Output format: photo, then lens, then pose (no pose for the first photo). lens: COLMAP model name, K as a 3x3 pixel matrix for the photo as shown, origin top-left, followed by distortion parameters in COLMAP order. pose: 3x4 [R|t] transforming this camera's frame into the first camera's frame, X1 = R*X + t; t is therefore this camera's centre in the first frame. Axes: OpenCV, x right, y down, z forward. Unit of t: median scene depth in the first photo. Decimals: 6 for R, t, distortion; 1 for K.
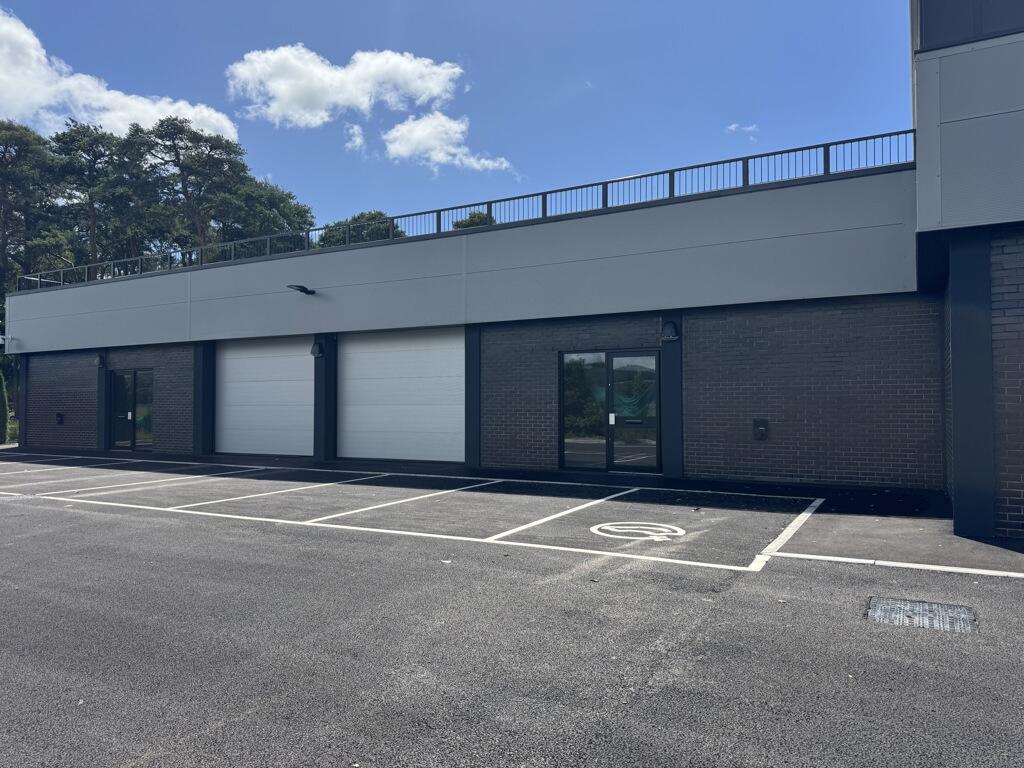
lens RADIAL K [[720.2, 0, 509.8], [0, 720.2, 379.6], [0, 0, 1]] dist [0.046987, -0.052206]
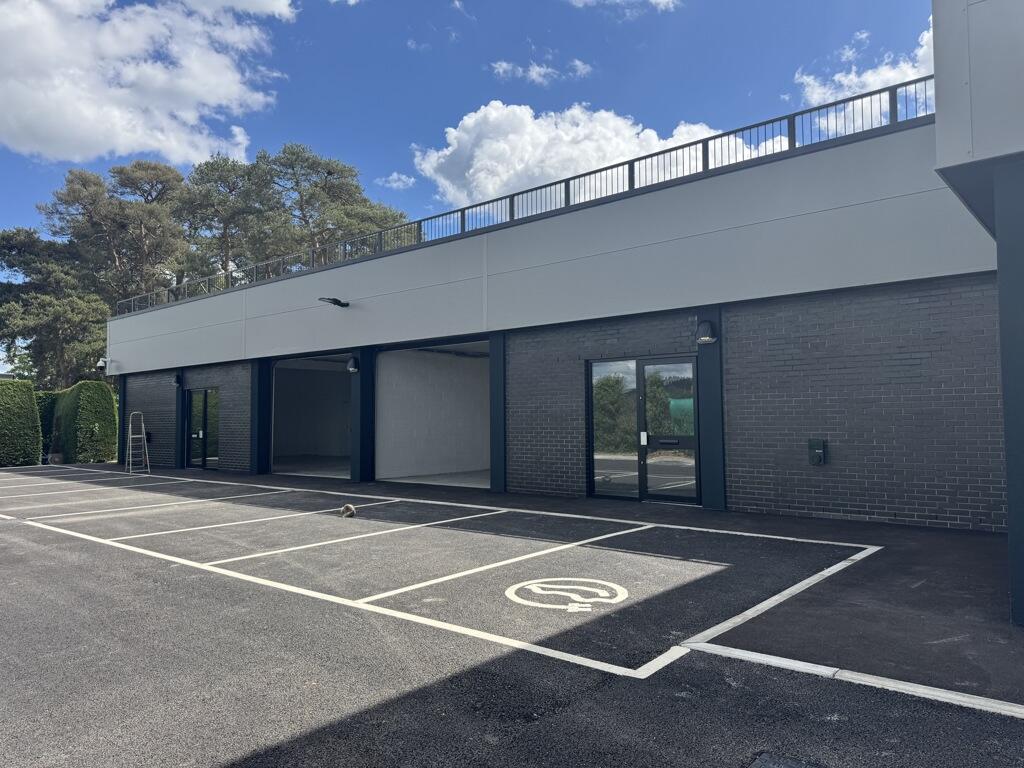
lens RADIAL K [[720.2, 0, 512.5], [0, 720.2, 377.1], [0, 0, 1]] dist [0.046987, -0.052206]
pose [[0.978803, -0.019664, -0.203860, 0.148759], [0.015568, 0.999644, -0.021674, -0.001212], [0.204213, 0.018041, 0.978760, 0.126846]]
